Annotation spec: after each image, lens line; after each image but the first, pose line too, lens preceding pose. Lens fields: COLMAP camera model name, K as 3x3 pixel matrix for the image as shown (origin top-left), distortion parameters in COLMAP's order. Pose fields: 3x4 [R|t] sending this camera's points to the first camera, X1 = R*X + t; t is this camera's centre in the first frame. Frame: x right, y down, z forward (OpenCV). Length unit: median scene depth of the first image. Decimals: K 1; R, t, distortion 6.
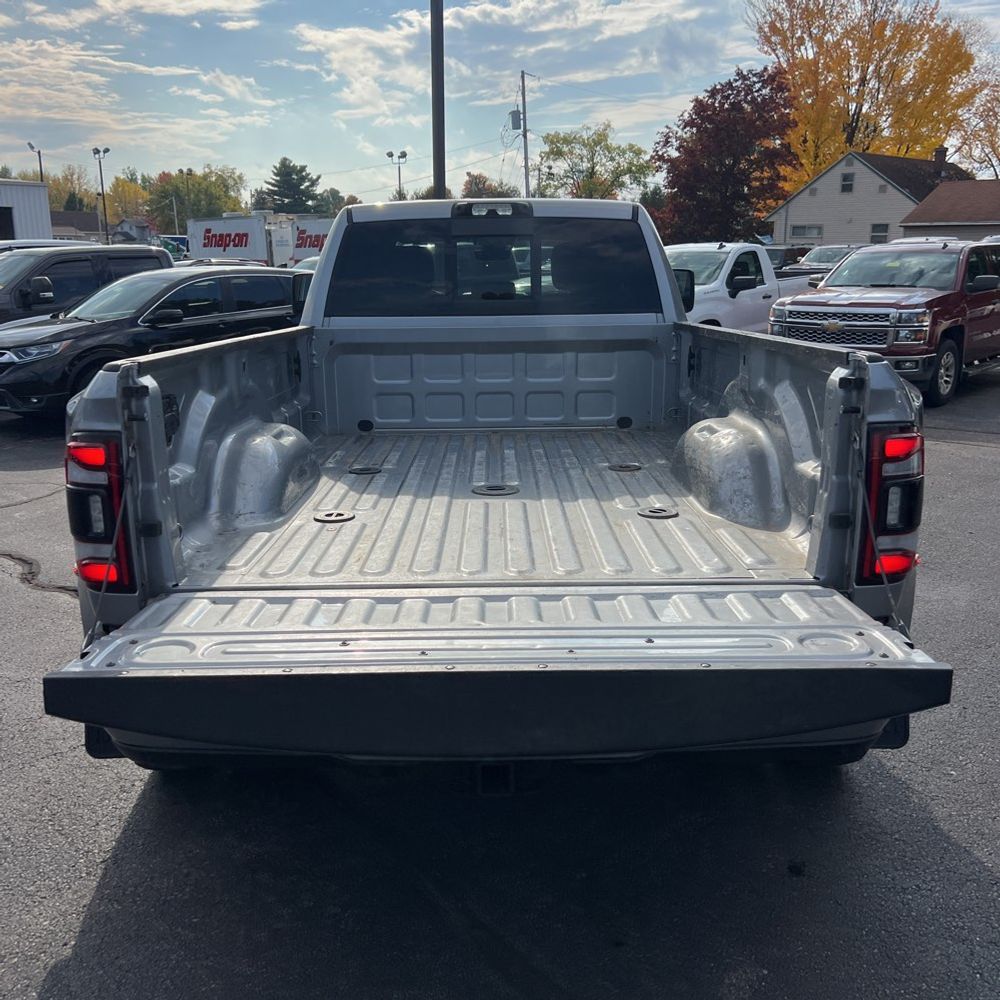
lens RADIAL K [[1018.1, 0, 494.0], [0, 1018.1, 495.9], [0, 0, 1]] dist [0.016426, 0.000000]
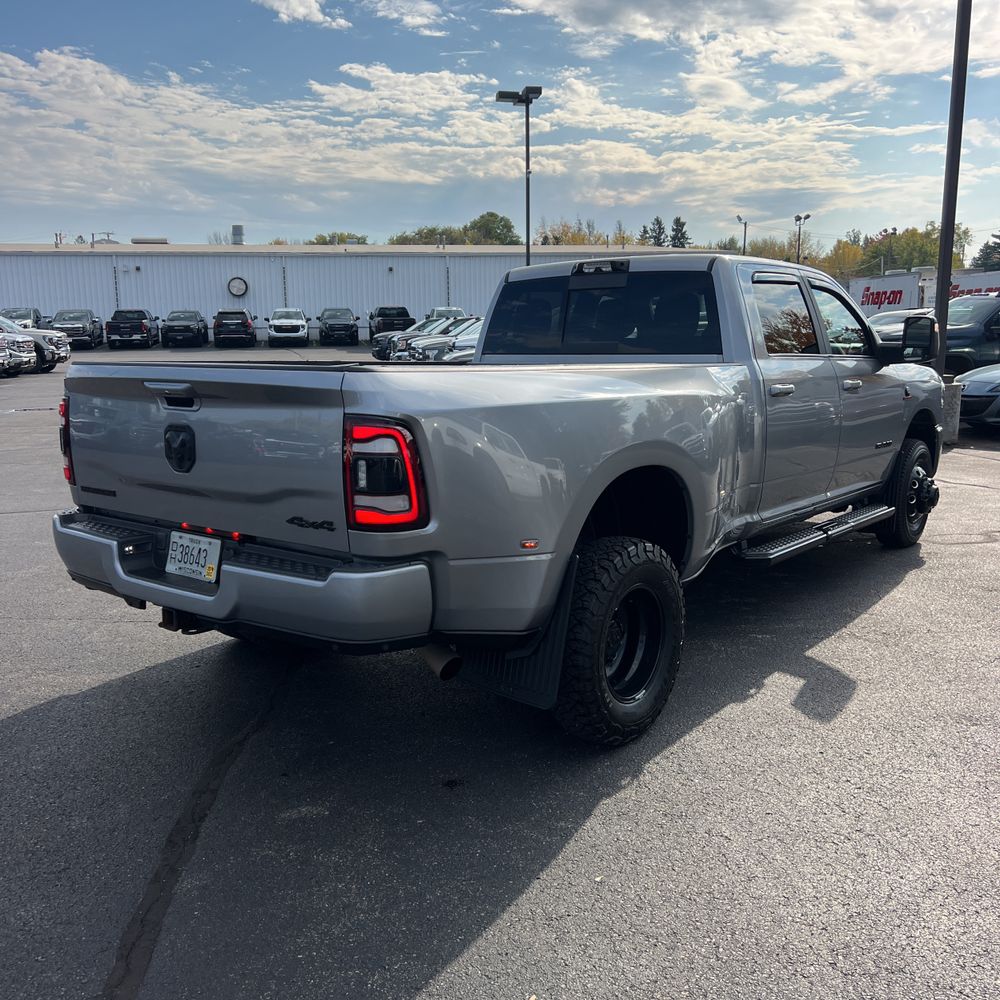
lens RADIAL K [[1018.1, 0, 486.0], [0, 1018.1, 525.9], [0, 0, 1]] dist [0.016426, 0.000000]
pose [[0.777342, 0.118711, -0.617776, 0.910808], [-0.136548, 0.990461, 0.018509, 0.020345], [0.614080, 0.069968, 0.786136, 0.012538]]
